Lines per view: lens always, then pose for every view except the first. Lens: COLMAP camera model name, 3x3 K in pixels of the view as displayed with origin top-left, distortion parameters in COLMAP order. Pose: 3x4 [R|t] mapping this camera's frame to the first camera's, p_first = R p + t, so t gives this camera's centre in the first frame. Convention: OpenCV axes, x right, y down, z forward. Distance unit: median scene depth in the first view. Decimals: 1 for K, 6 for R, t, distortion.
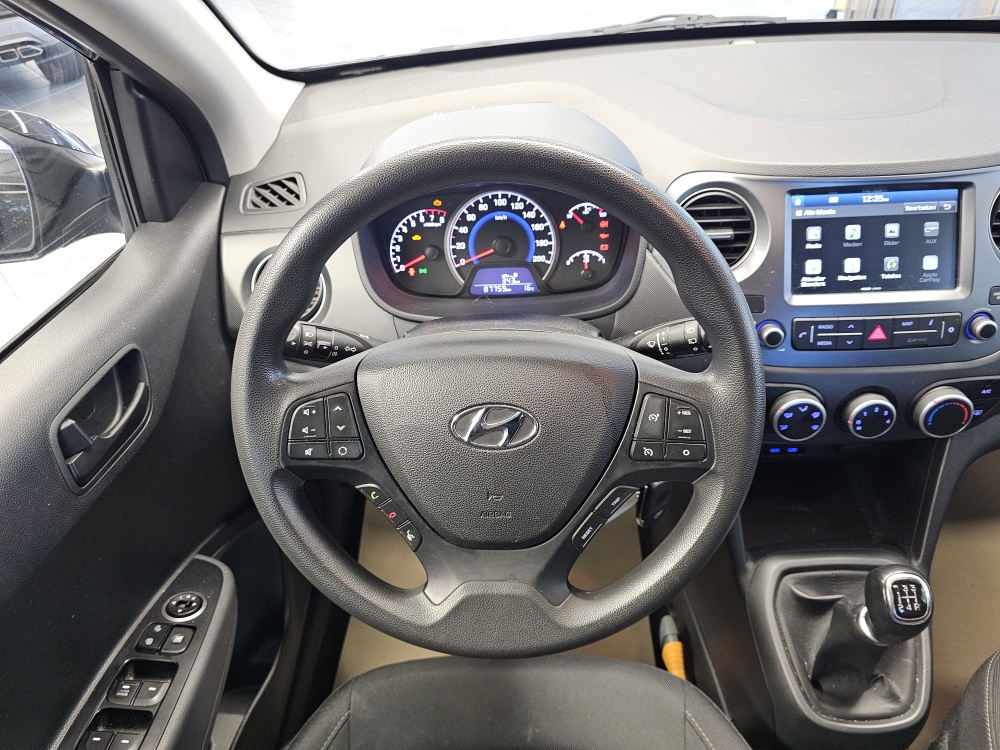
lens RADIAL K [[682.6, 0, 500.0], [0, 682.6, 375.0], [0, 0, 1]] dist [0.056126, -0.074074]
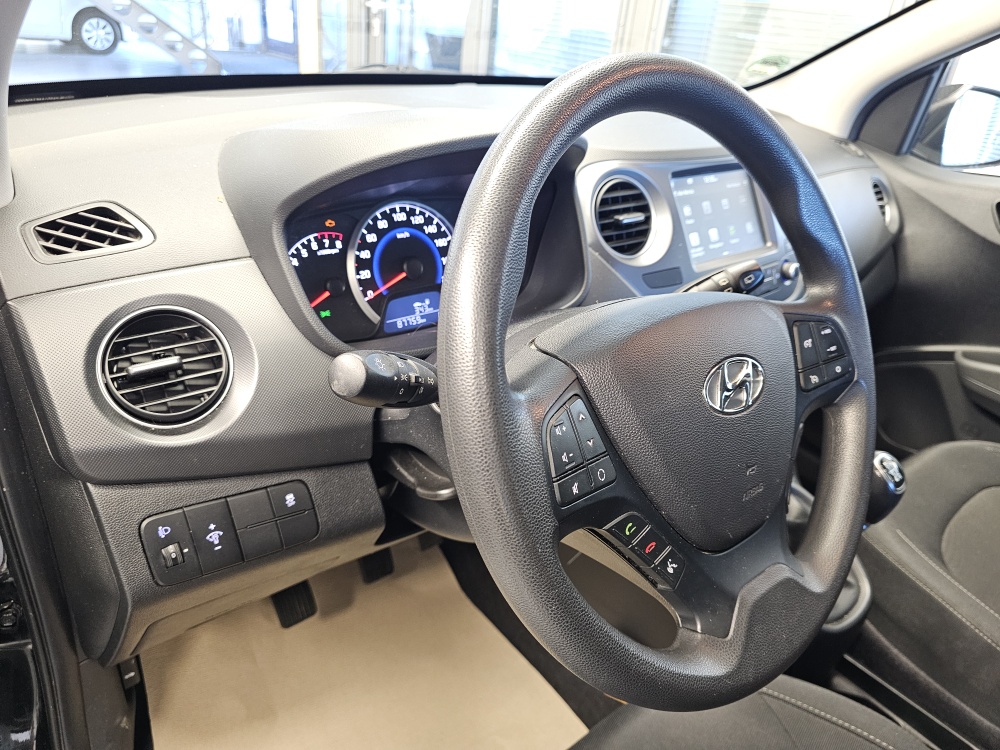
lens RADIAL K [[691.1, 0, 500.3], [0, 691.1, 368.9], [0, 0, 1]] dist [0.061700, -0.083985]
pose [[0.741891, -0.202516, 0.639206, -0.484831], [0.312917, 0.947693, -0.062933, 0.013921], [-0.593026, 0.246708, 0.766456, 0.326272]]
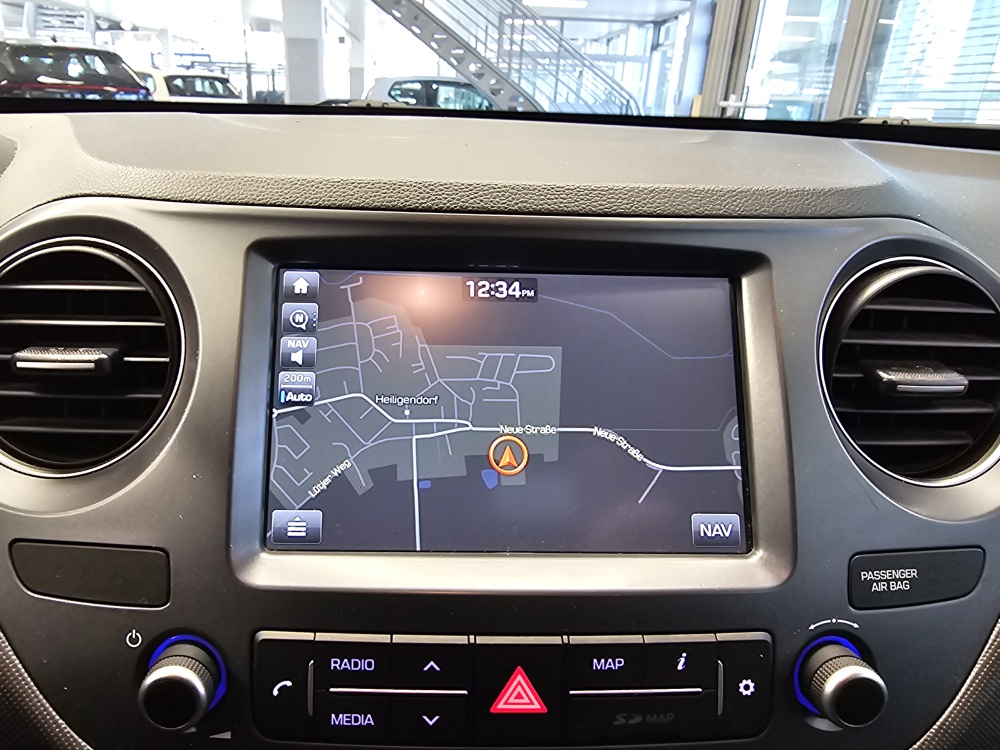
lens RADIAL K [[693.4, 0, 434.6], [0, 693.4, 385.6], [0, 0, 1]] dist [-0.002778, 0.001090]
pose [[0.995918, 0.057654, 0.069453, 0.419554], [-0.036008, 0.959322, -0.280009, -0.090553], [-0.082772, 0.276365, 0.957482, 0.583309]]
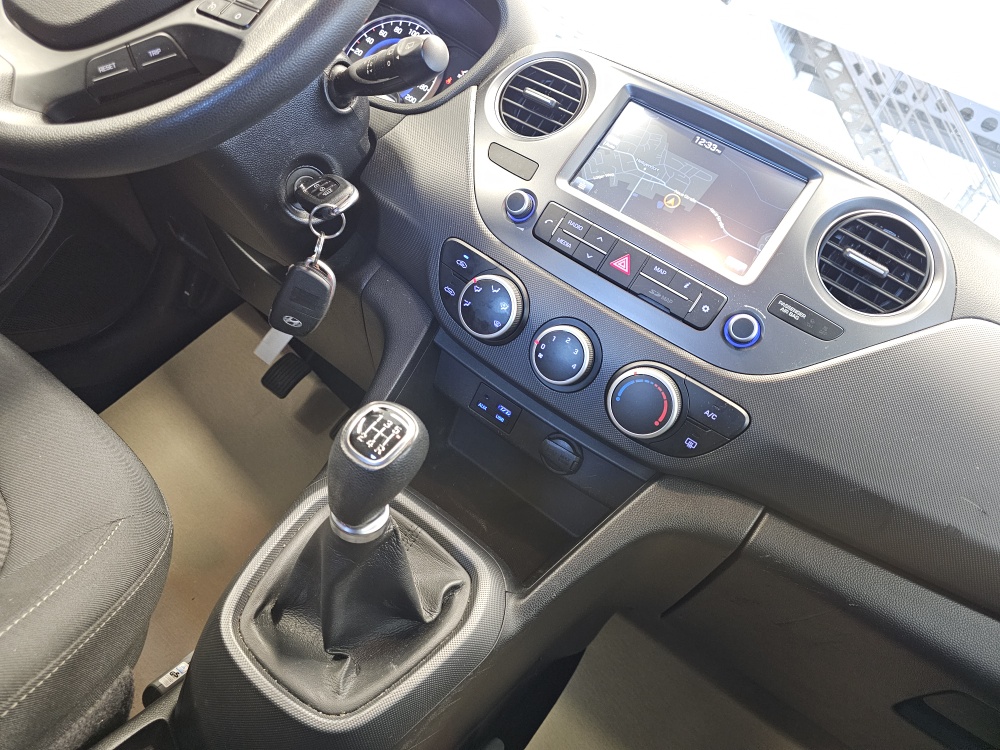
lens RADIAL K [[689.0, 0, 480.0], [0, 689.0, 365.1], [0, 0, 1]] dist [0.049846, -0.050607]
pose [[0.777701, 0.566151, -0.273229, 0.613233], [-0.625668, 0.739268, -0.249043, 0.285711], [0.060993, 0.364632, 0.929152, 0.255561]]
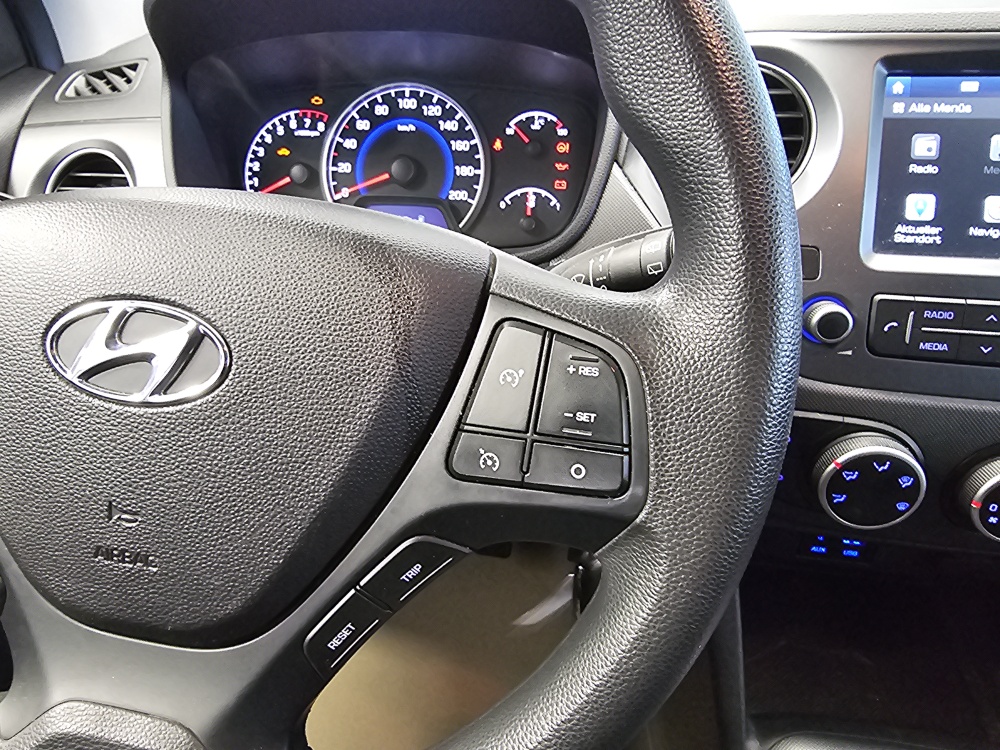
lens RADIAL K [[693.4, 0, 434.6], [0, 693.4, 385.6], [0, 0, 1]] dist [-0.002778, 0.001090]
pose [[0.981482, 0.117263, -0.151468, 0.158753], [-0.131886, 0.987136, -0.090381, 0.071445], [0.138921, 0.108684, 0.984321, 0.377761]]
